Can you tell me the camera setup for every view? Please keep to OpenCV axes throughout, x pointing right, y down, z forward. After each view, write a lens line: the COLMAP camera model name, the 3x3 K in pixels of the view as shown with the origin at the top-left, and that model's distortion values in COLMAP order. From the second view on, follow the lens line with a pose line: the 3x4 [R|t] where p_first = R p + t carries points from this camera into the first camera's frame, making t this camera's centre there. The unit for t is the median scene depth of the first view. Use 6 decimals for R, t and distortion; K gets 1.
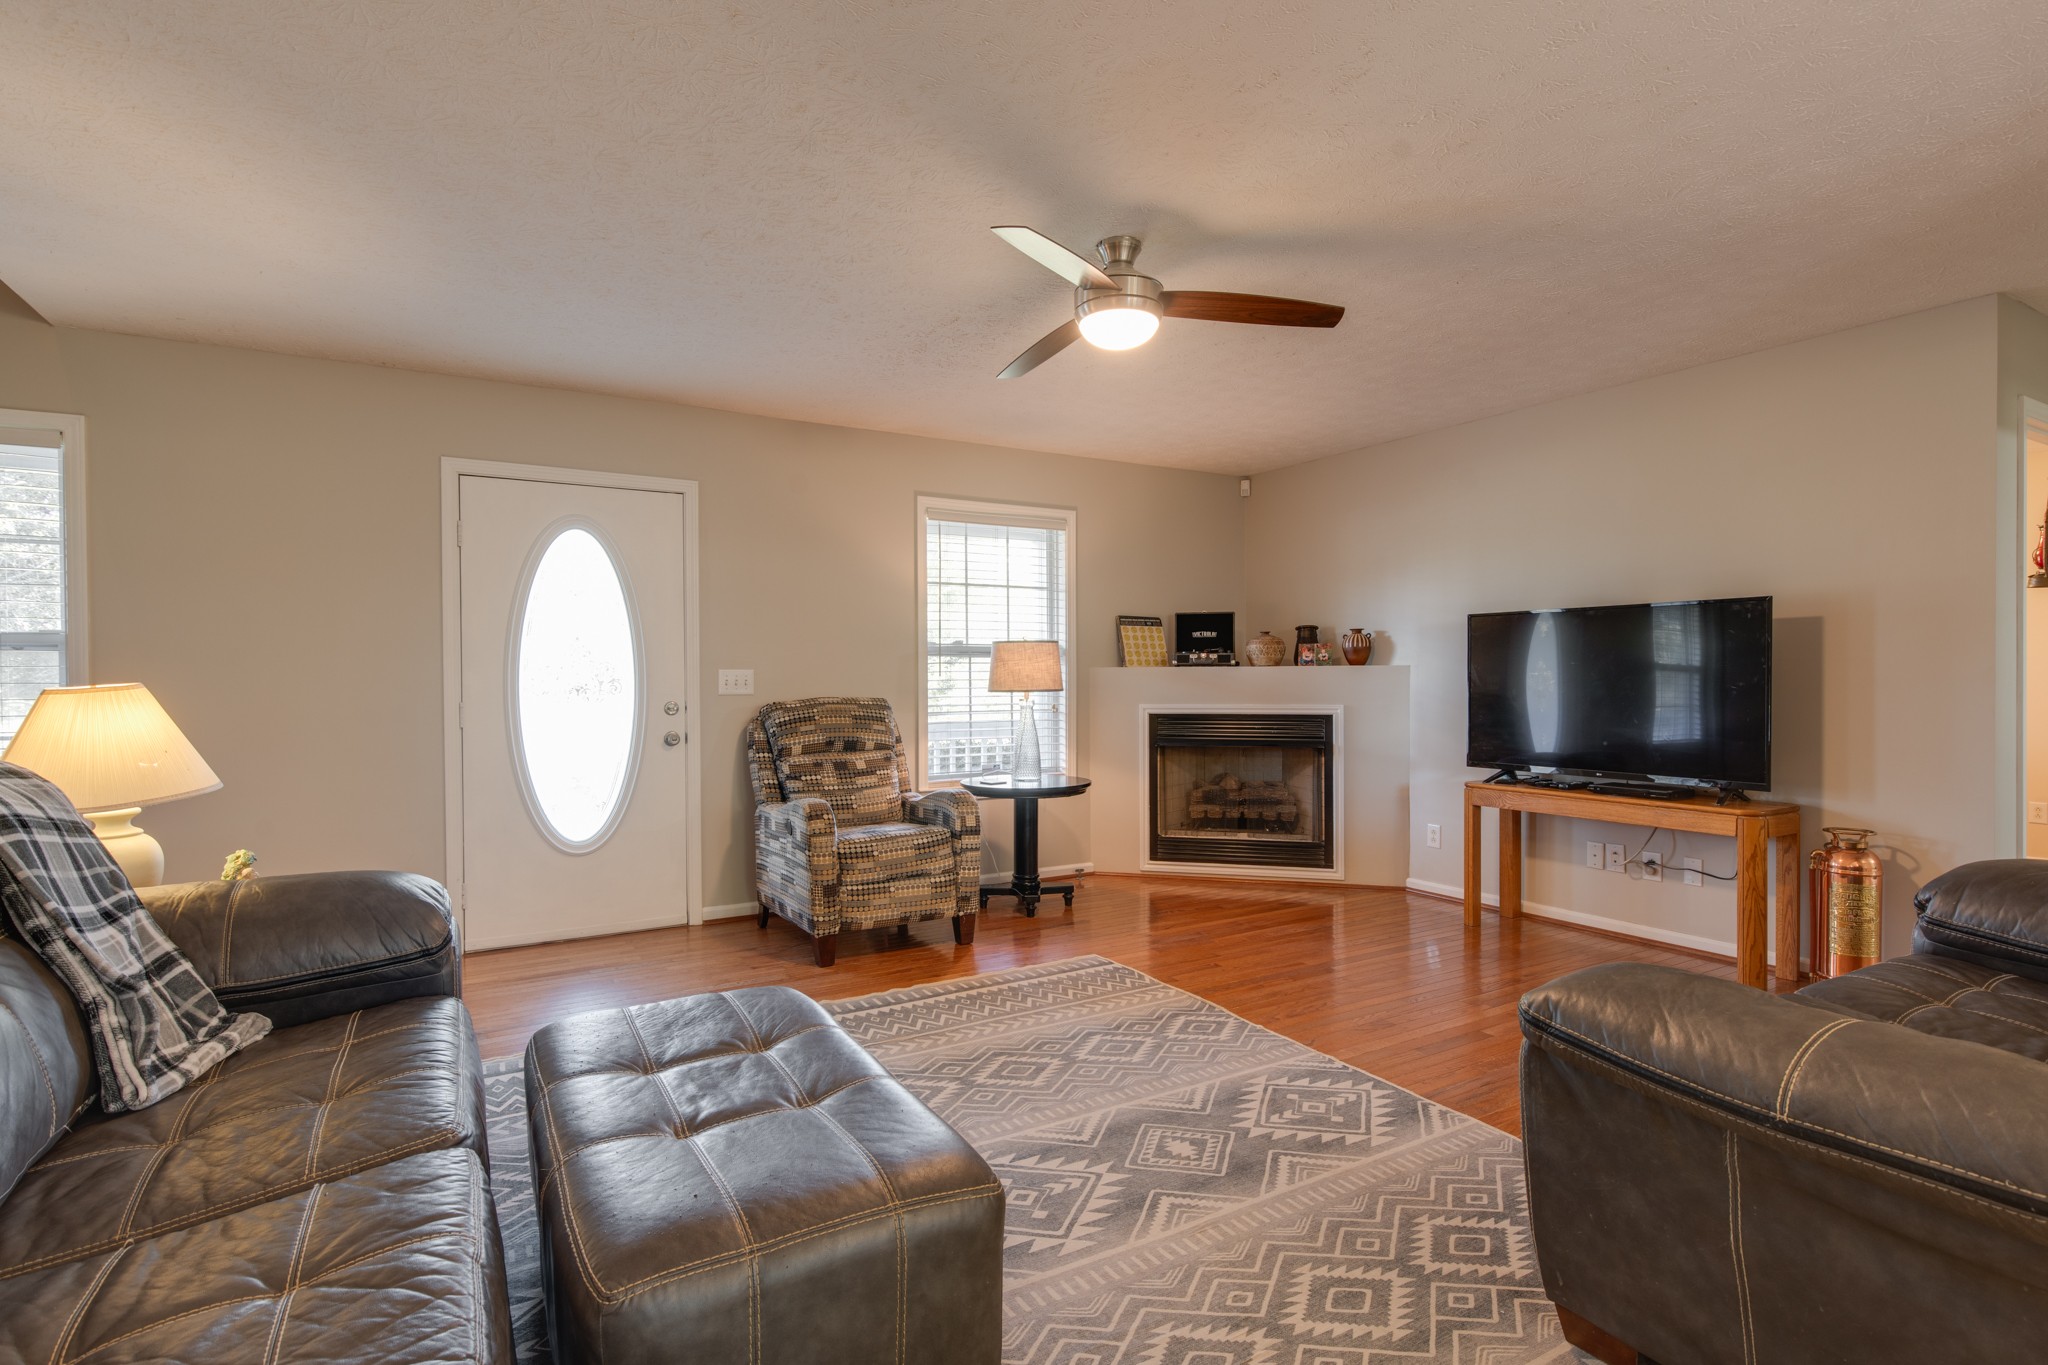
lens RADIAL K [[1025.5, 0, 1022.6], [0, 1025.5, 689.8], [0, 0, 1]] dist [-0.000039, -0.001195]
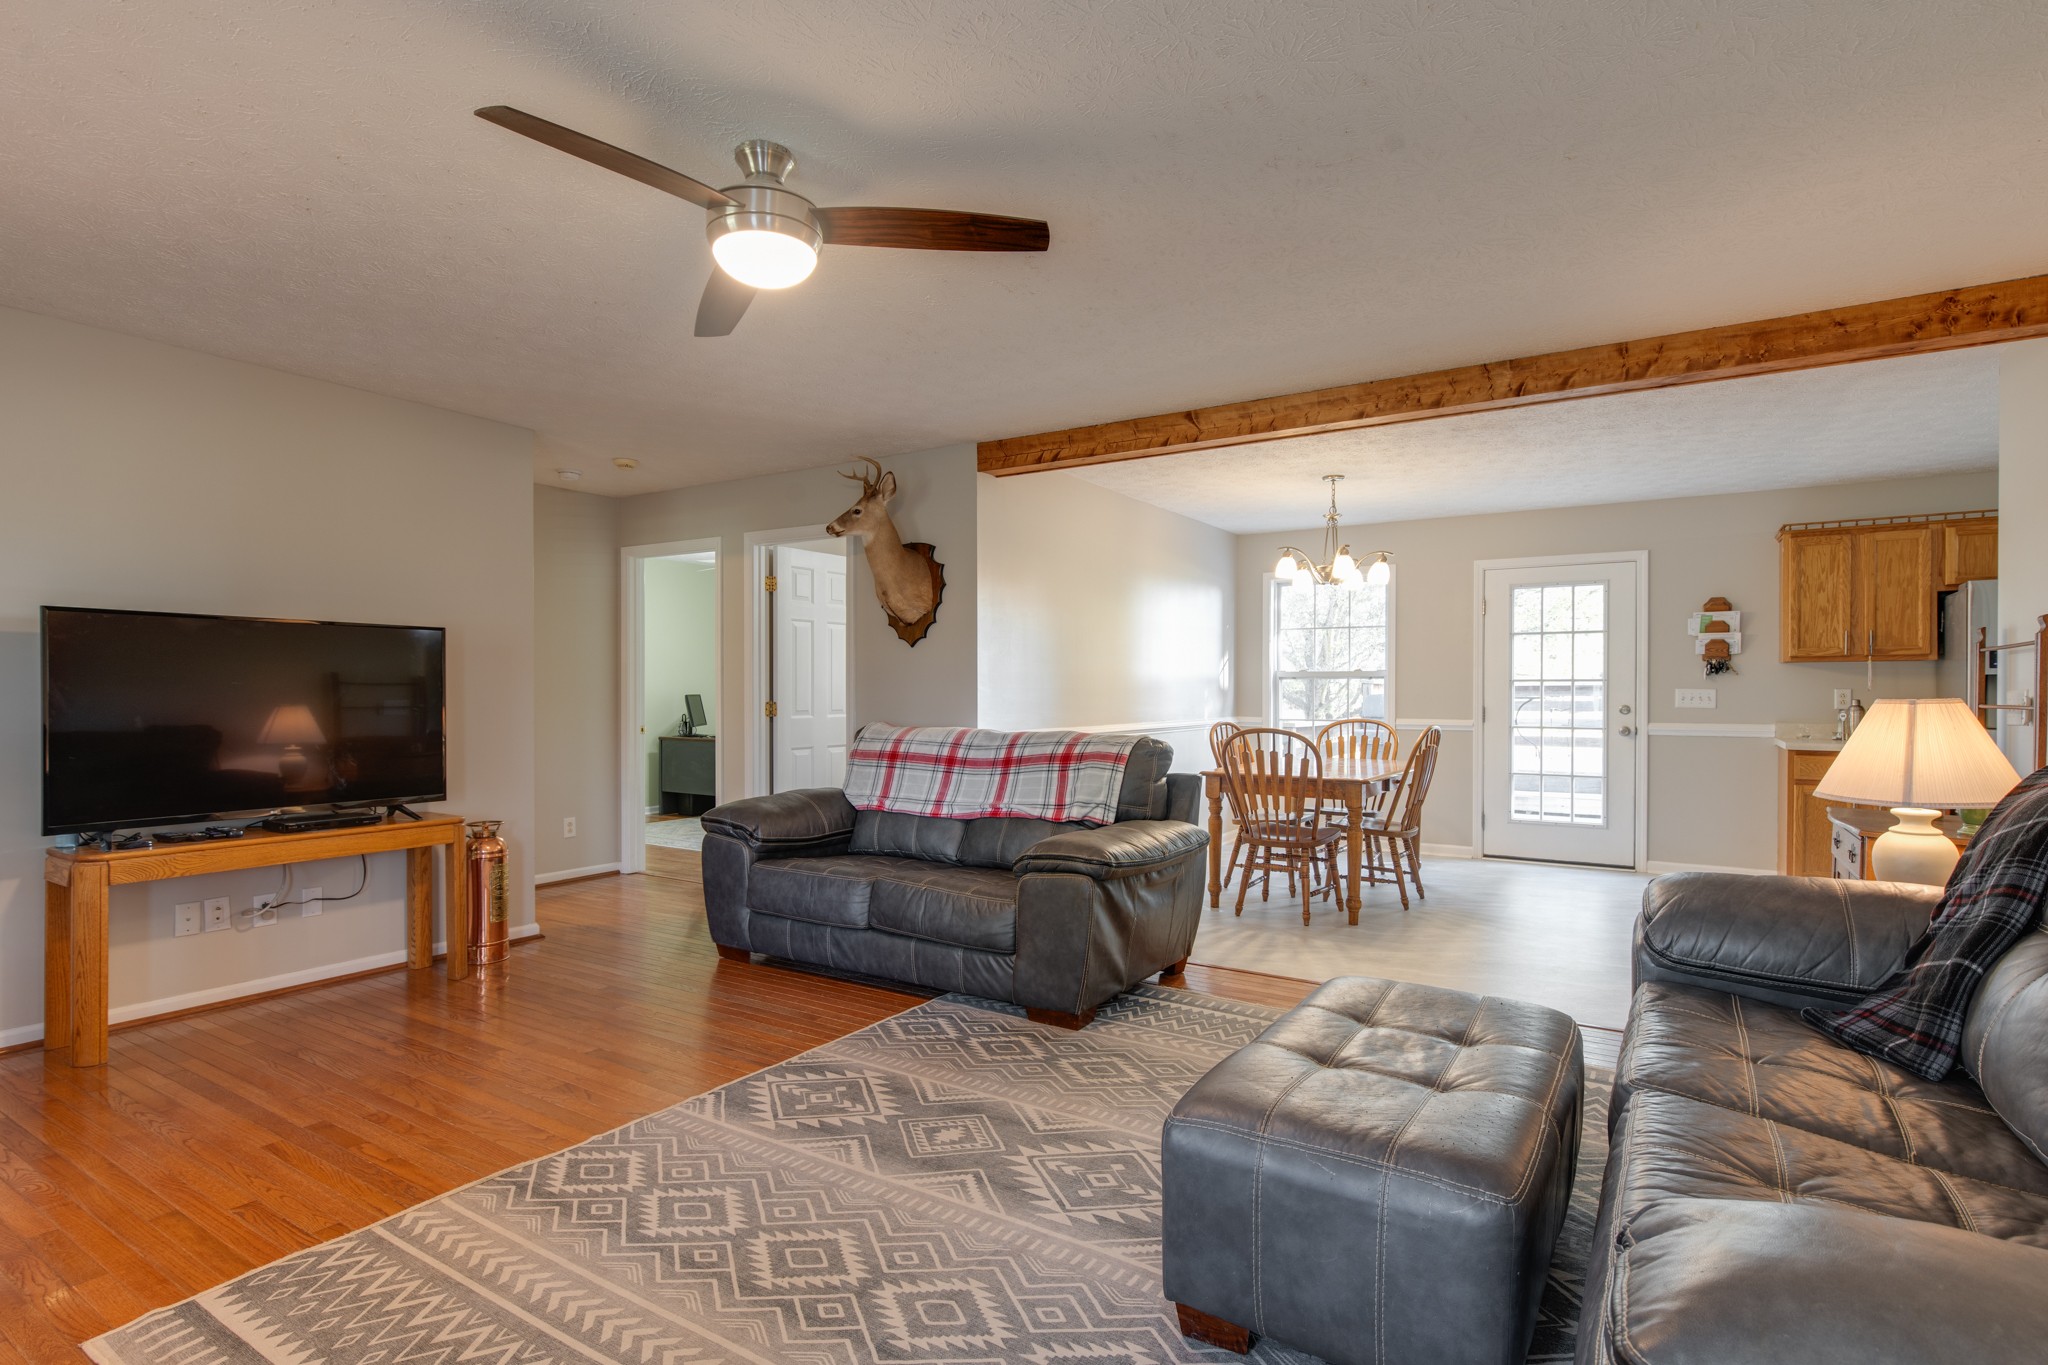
lens RADIAL K [[985.3, 0, 1023.7], [0, 985.3, 696.8], [0, 0, 1]] dist [-0.000150, 0.000108]
pose [[-0.456702, 0.001146, 0.889619, -0.702169], [0.011679, 0.999921, 0.004707, -0.017757], [-0.889543, 0.012539, -0.456679, 1.214734]]
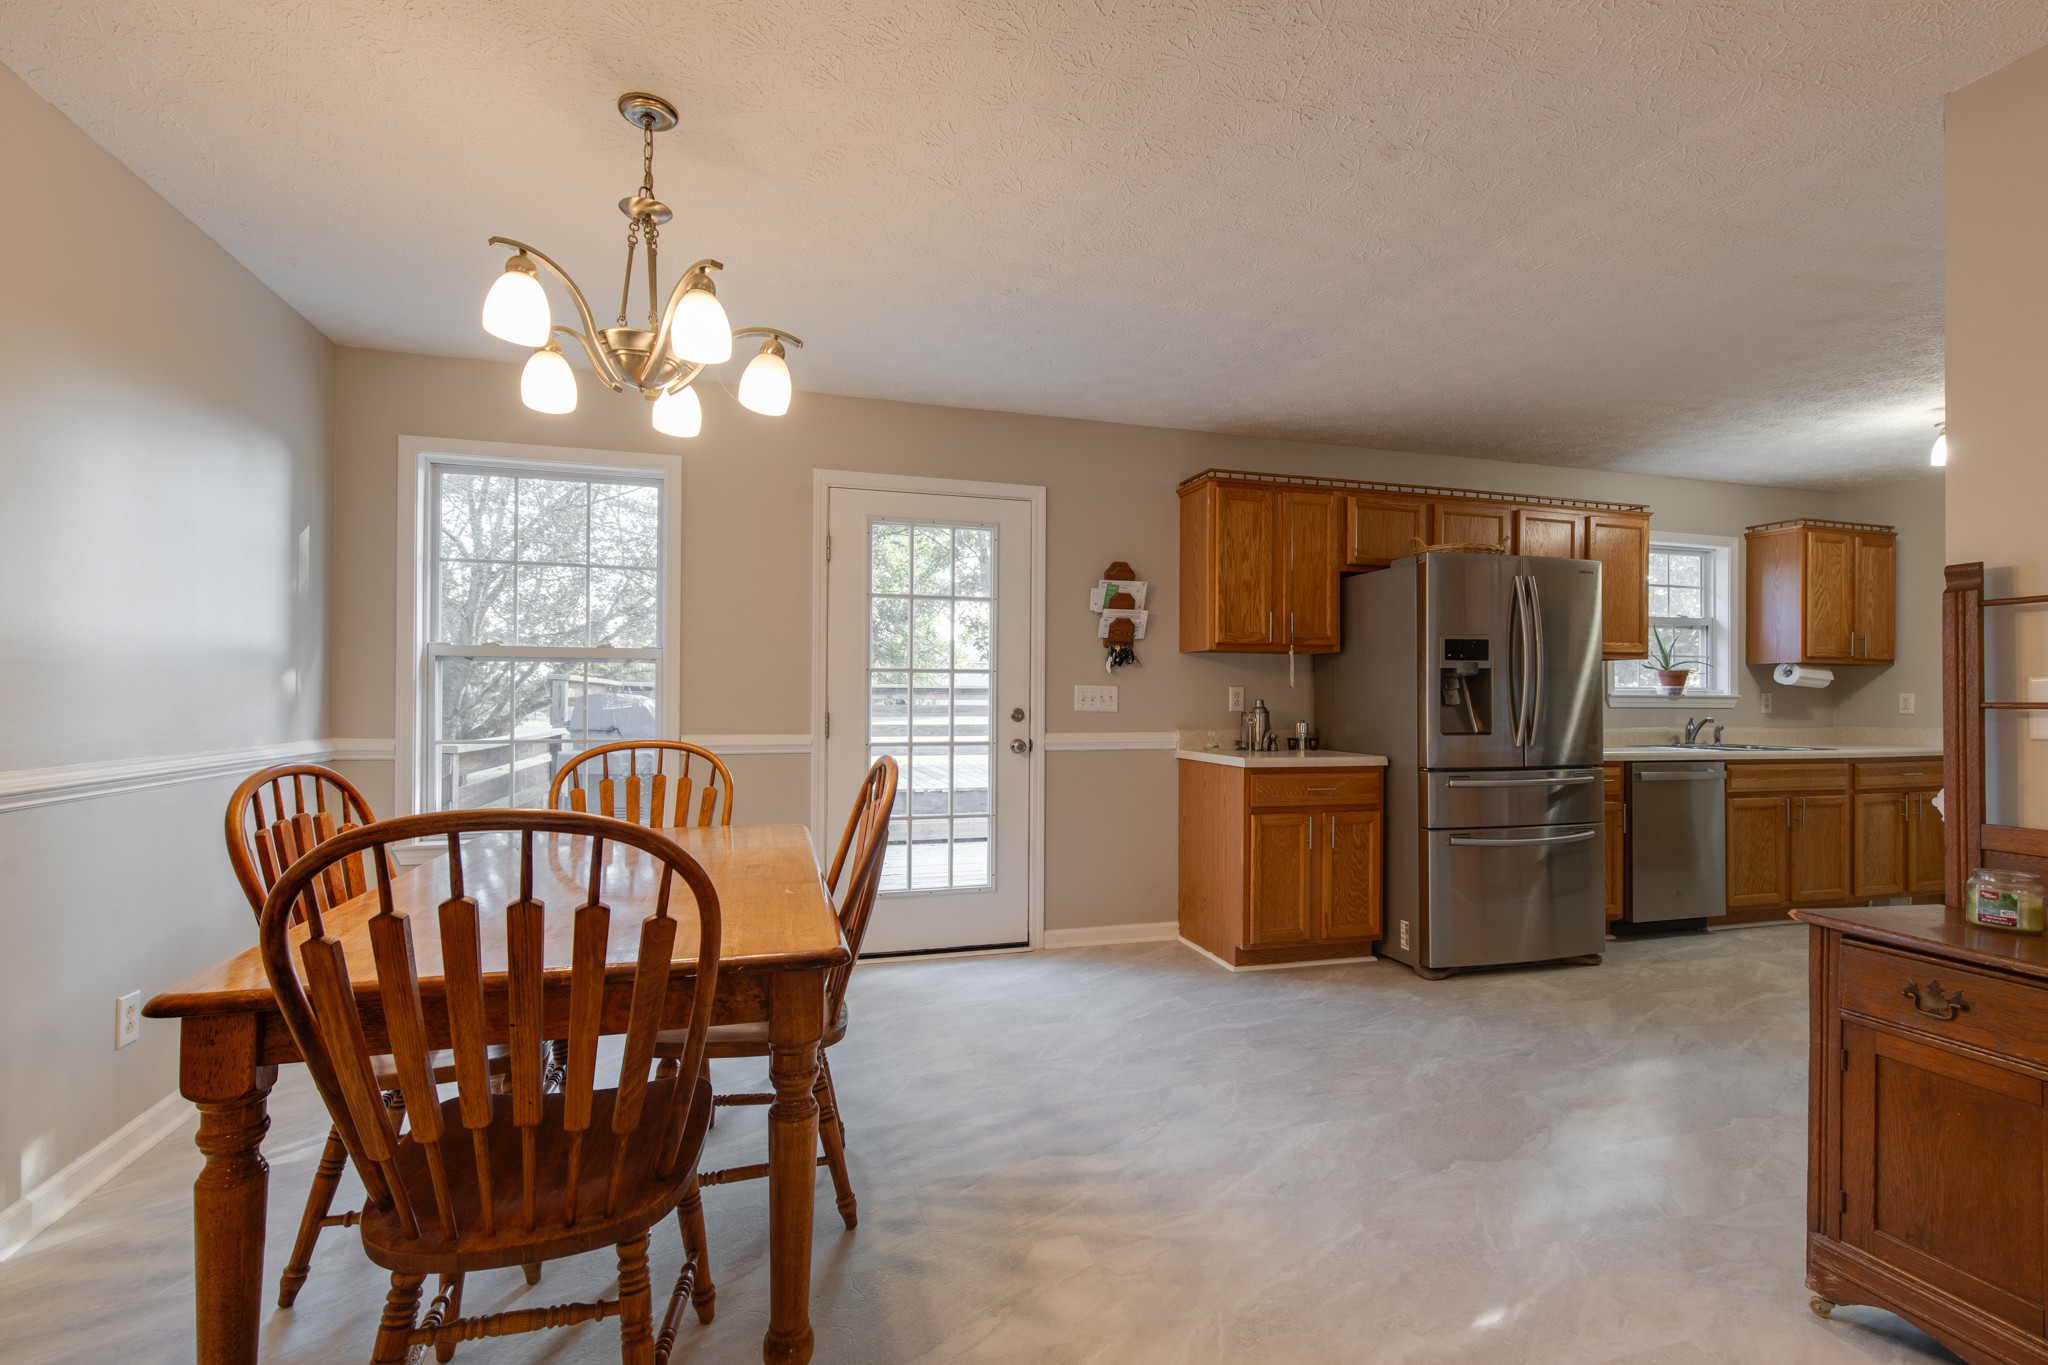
lens RADIAL K [[914.3, 0, 1023.1], [0, 914.3, 689.8], [0, 0, 1]] dist [0.002370, 0.000584]
pose [[-0.968599, 0.005029, 0.248577, 0.346668], [0.004739, 0.999987, -0.001766, 0.002787], [-0.248583, -0.000533, -0.968610, 0.321348]]
